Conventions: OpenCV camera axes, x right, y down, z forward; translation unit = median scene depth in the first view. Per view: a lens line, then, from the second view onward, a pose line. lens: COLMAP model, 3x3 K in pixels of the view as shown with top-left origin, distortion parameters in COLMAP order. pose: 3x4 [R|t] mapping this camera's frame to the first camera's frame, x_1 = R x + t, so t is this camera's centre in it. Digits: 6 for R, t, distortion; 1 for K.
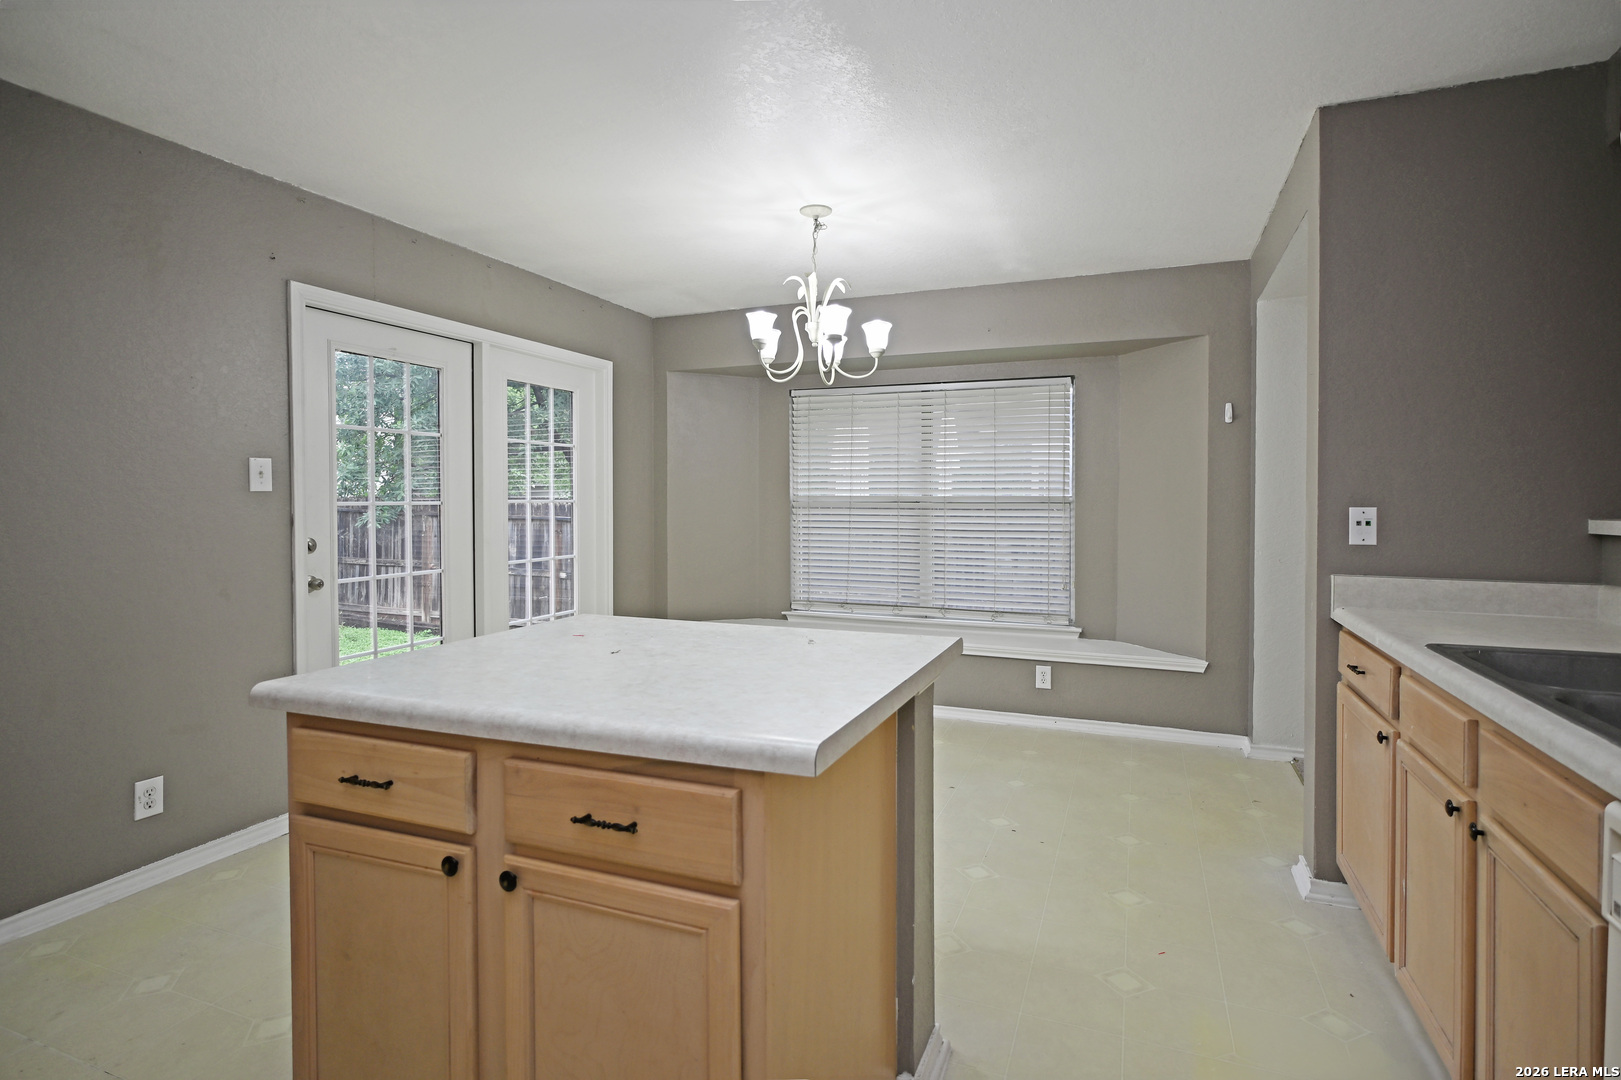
lens RADIAL K [[787.6, 0, 816.4], [0, 787.6, 538.2], [0, 0, 1]] dist [-0.002485, 0.000533]
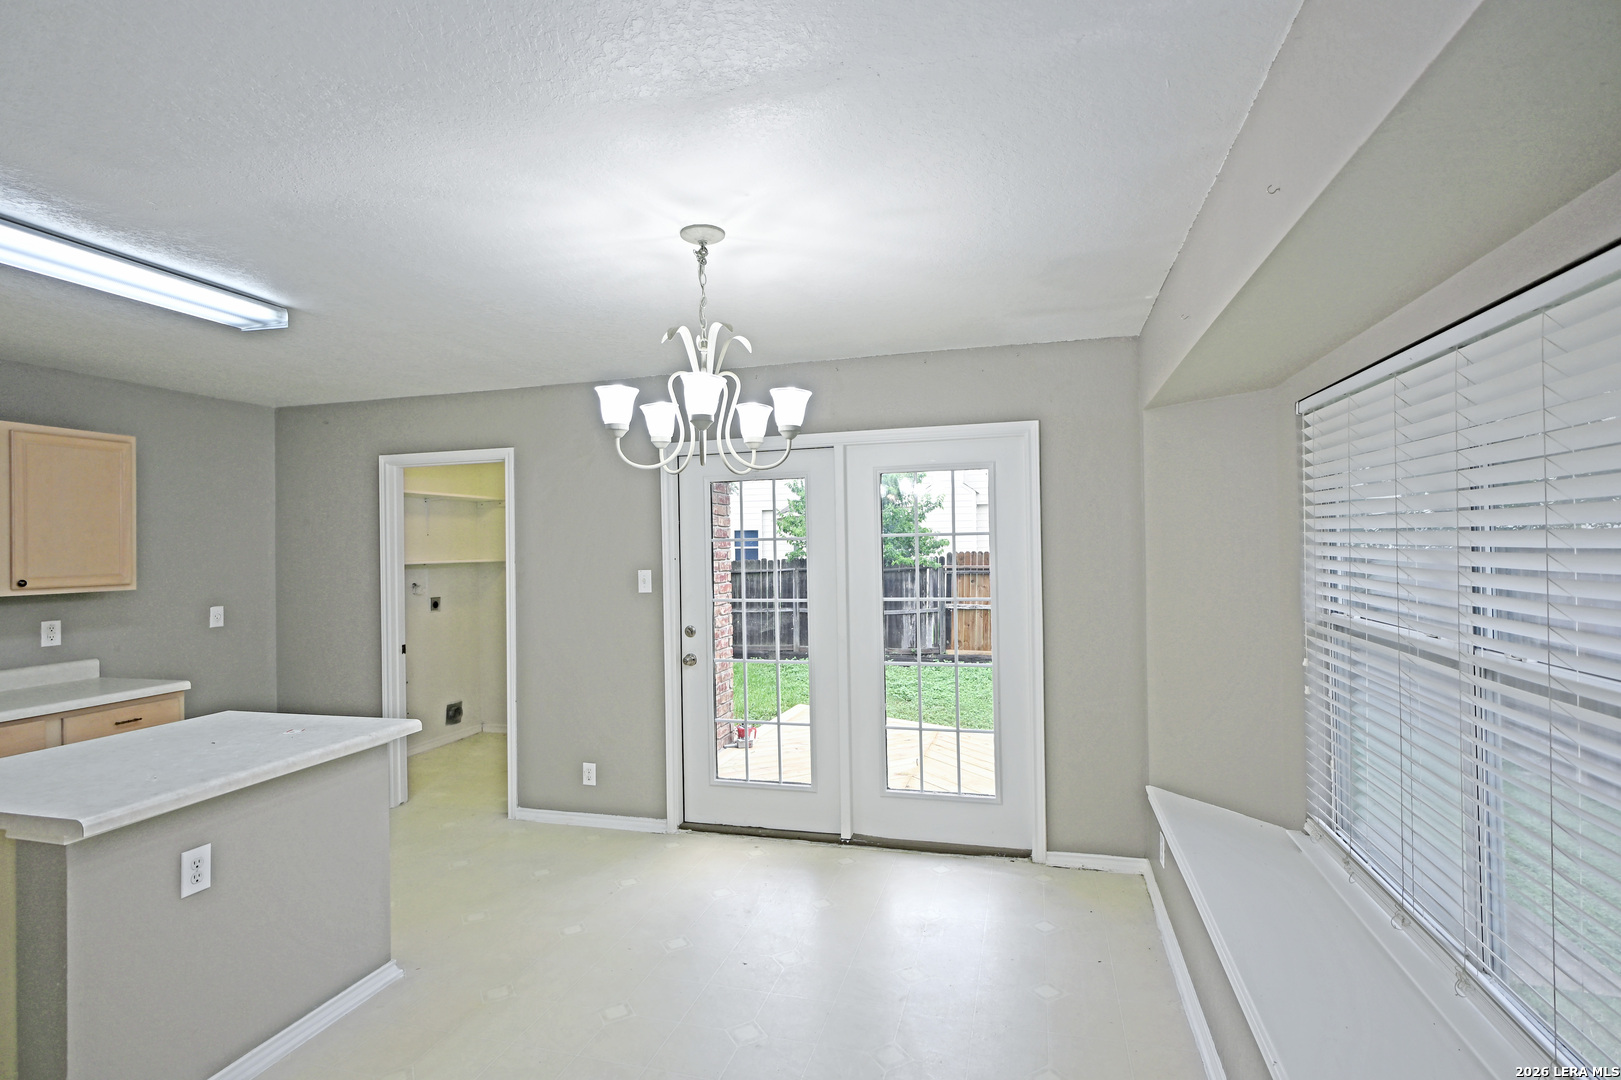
lens RADIAL K [[787.6, 0, 816.4], [0, 787.6, 538.2], [0, 0, 1]] dist [-0.002485, 0.000533]
pose [[0.137987, -0.005676, -0.990418, 0.728931], [-0.029395, 0.999520, -0.009824, -0.142085], [0.989998, 0.030469, 0.137754, 1.007740]]
